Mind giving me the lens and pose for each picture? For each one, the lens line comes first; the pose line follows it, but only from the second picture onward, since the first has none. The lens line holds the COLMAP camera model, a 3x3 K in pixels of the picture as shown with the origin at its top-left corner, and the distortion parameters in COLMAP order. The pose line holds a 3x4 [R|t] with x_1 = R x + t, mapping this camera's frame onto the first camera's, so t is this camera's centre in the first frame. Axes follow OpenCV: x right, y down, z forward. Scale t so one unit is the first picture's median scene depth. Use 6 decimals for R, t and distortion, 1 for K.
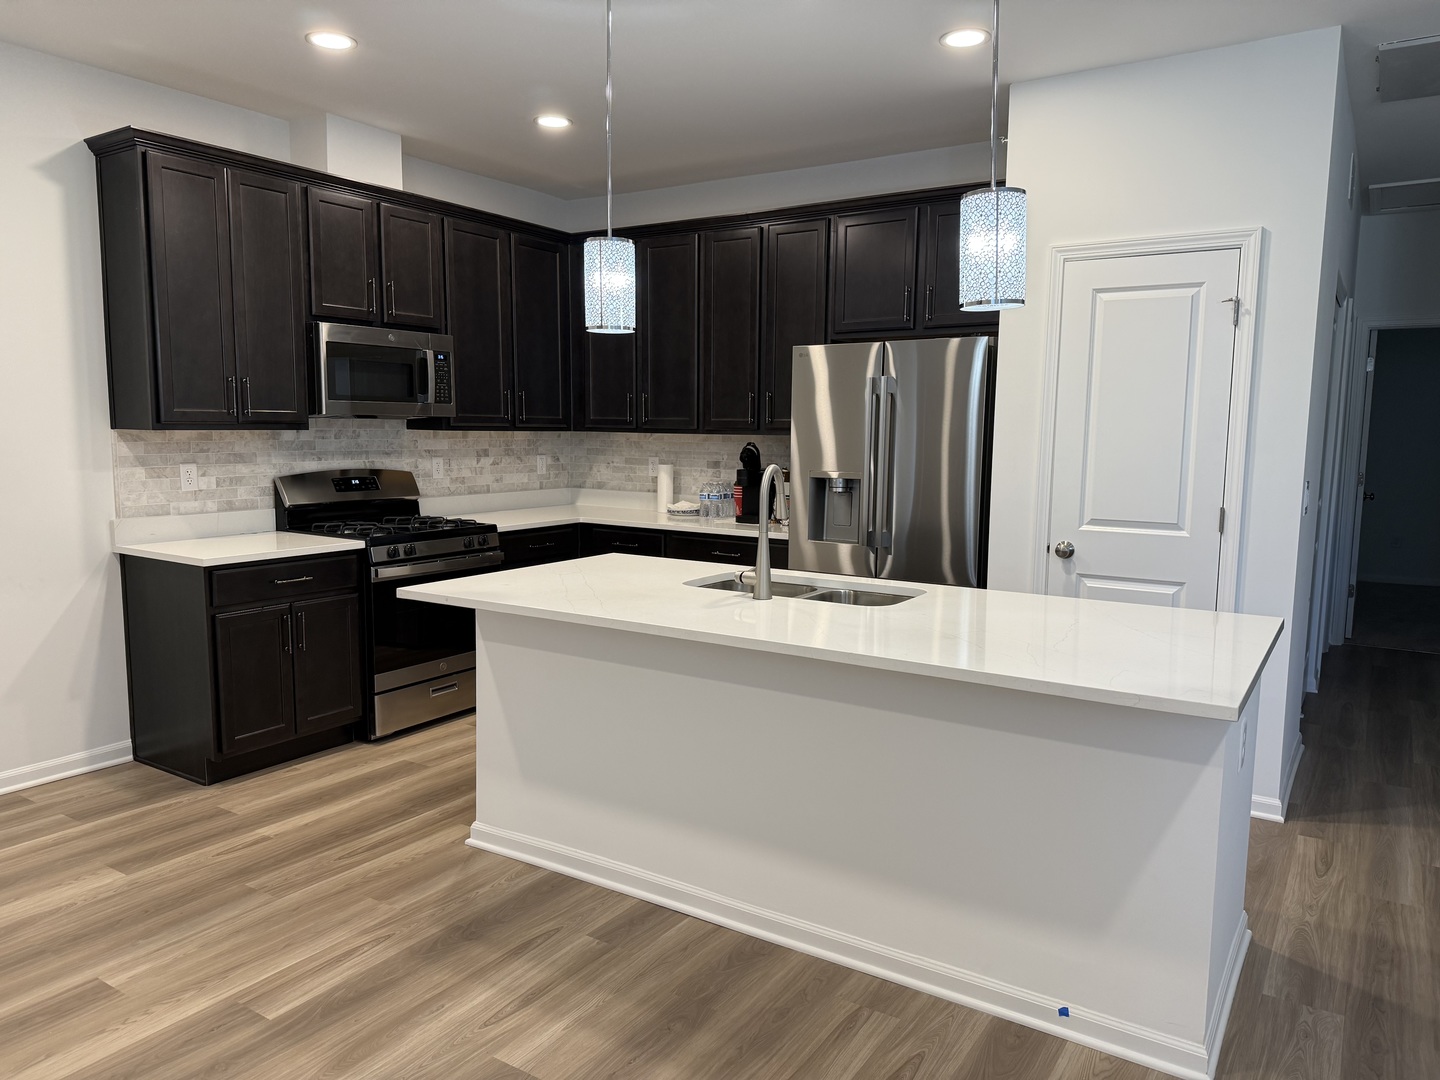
lens RADIAL K [[1034.5, 0, 716.2], [0, 1034.5, 559.4], [0, 0, 1]] dist [0.095290, -0.115362]
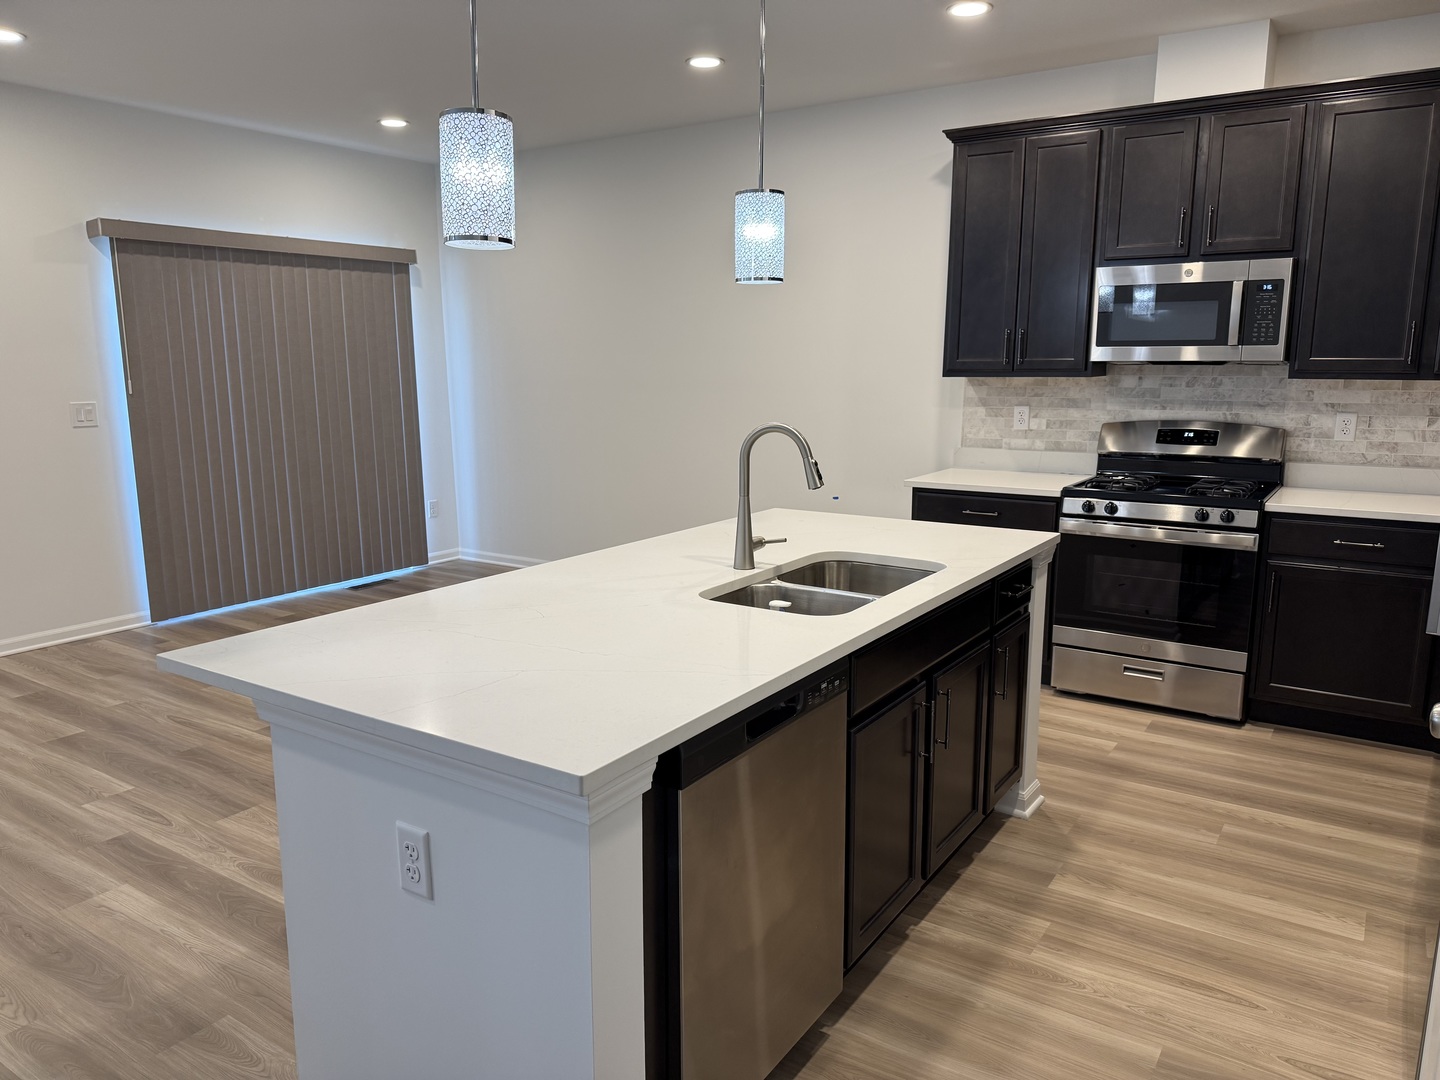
lens RADIAL K [[1005.7, 0, 728.4], [0, 1005.7, 557.9], [0, 0, 1]] dist [0.063032, -0.077694]
pose [[0.002081, 0.185688, -0.982607, 0.610276], [-0.131219, 0.974163, 0.183815, -0.088342], [0.991351, 0.128554, 0.026393, 0.655869]]
